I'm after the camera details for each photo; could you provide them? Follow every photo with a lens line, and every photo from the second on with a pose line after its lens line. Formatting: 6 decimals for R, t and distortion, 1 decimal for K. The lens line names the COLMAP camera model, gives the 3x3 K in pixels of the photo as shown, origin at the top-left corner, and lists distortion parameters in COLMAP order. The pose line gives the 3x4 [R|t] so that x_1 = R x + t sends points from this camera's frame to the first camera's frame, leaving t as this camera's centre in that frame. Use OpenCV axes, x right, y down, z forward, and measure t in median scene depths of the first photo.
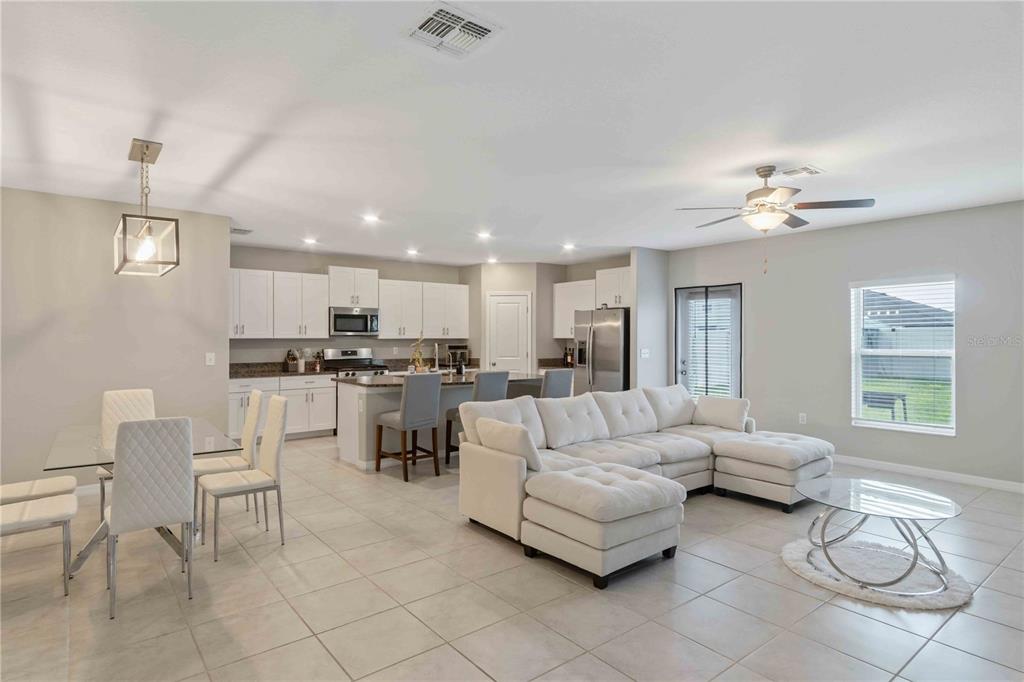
lens RADIAL K [[543.9, 0, 511.2], [0, 543.9, 338.5], [0, 0, 1]] dist [0.003697, 0.004682]
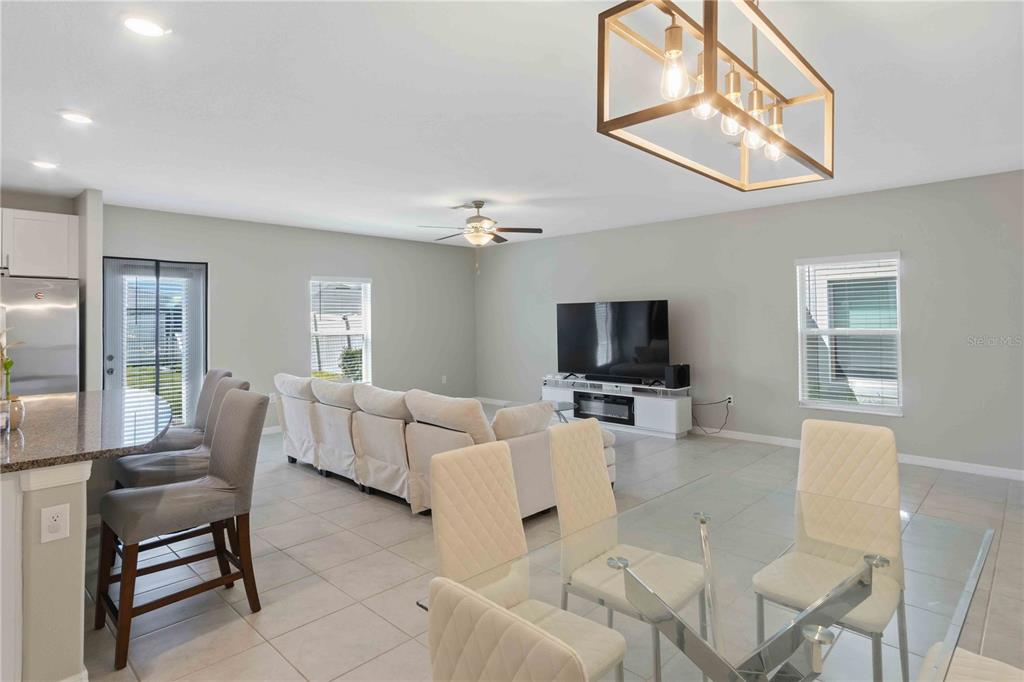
lens RADIAL K [[543.9, 0, 509.5], [0, 543.9, 316.5], [0, 0, 1]] dist [0.003697, 0.004682]
pose [[-0.126735, 0.007211, 0.991910, -0.483300], [0.011572, 0.999916, -0.005791, -0.001708], [-0.991869, 0.010744, -0.126808, 0.555857]]
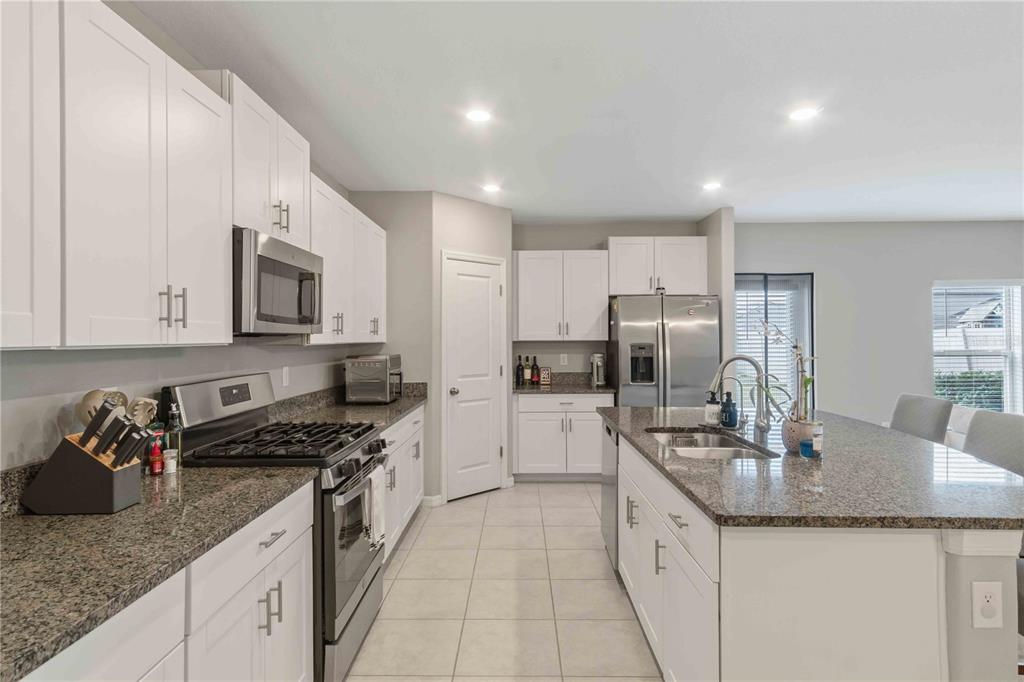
lens RADIAL K [[543.9, 0, 507.1], [0, 543.9, 324.3], [0, 0, 1]] dist [0.003697, 0.004682]
pose [[0.644384, 0.018263, 0.764484, -0.458824], [0.004106, 0.999618, -0.027341, -0.002816], [-0.764691, 0.020757, 0.644063, 0.740755]]
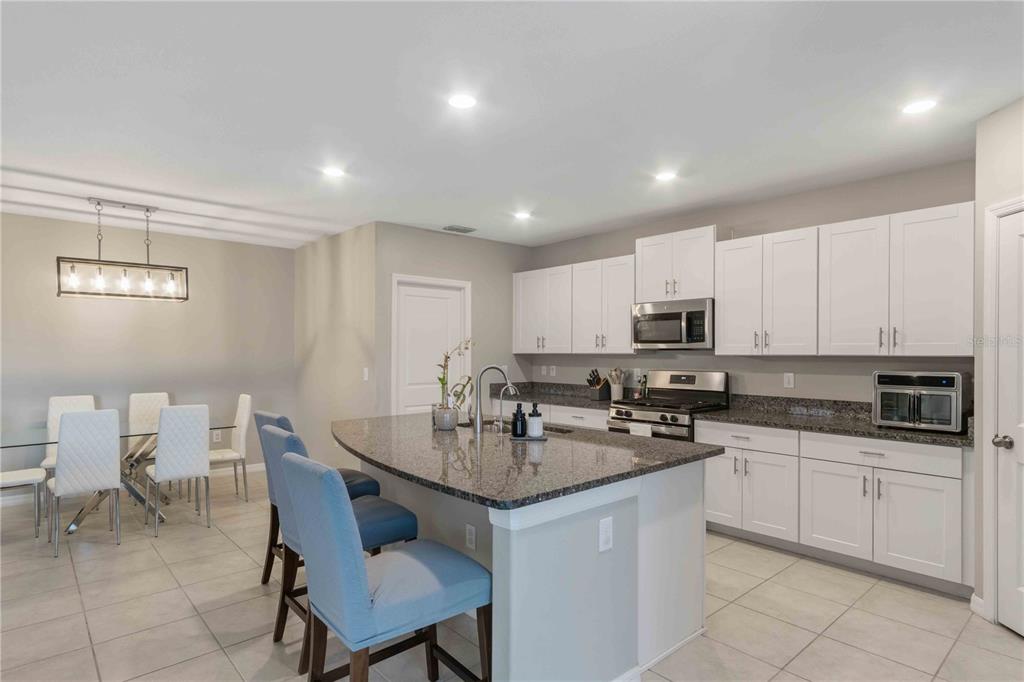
lens RADIAL K [[543.9, 0, 507.7], [0, 543.9, 358.3], [0, 0, 1]] dist [0.003697, 0.004682]
pose [[0.045603, 0.011331, -0.998895, 0.296658], [-0.003673, 0.999931, 0.011175, -0.001788], [0.998953, 0.003160, 0.045641, 0.837919]]
